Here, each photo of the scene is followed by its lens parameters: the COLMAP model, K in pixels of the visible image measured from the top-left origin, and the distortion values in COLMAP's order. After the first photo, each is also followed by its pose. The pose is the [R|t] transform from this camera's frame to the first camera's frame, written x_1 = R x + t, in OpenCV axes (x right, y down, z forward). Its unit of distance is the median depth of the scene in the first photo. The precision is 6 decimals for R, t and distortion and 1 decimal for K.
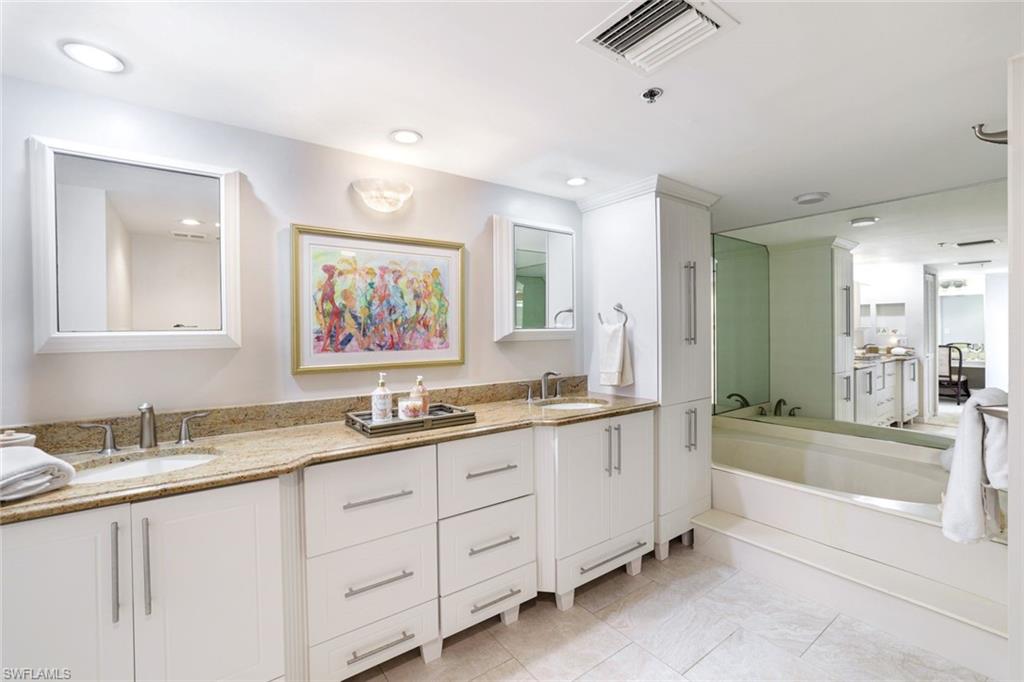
lens RADIAL K [[450.6, 0, 513.0], [0, 450.6, 333.3], [0, 0, 1]] dist [0.000272, 0.000246]
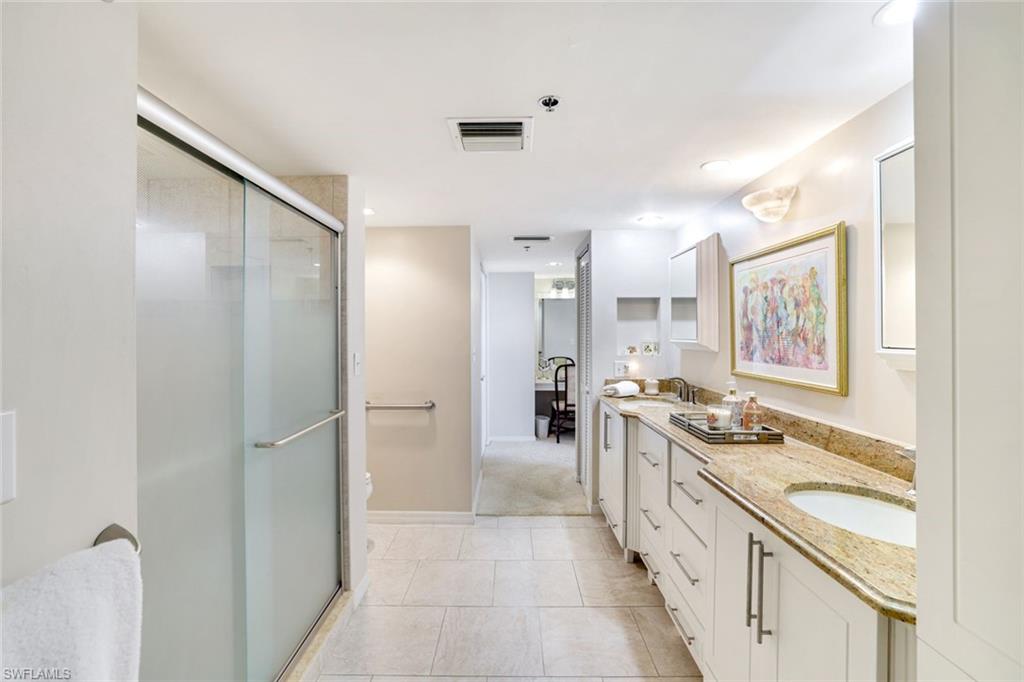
lens RADIAL K [[450.6, 0, 513.0], [0, 450.6, 333.3], [0, 0, 1]] dist [0.000272, 0.000246]
pose [[-0.587461, 0.010863, -0.809180, 0.811851], [0.000708, 0.999916, 0.012909, -0.040065], [0.809252, 0.007010, -0.587419, 1.080300]]
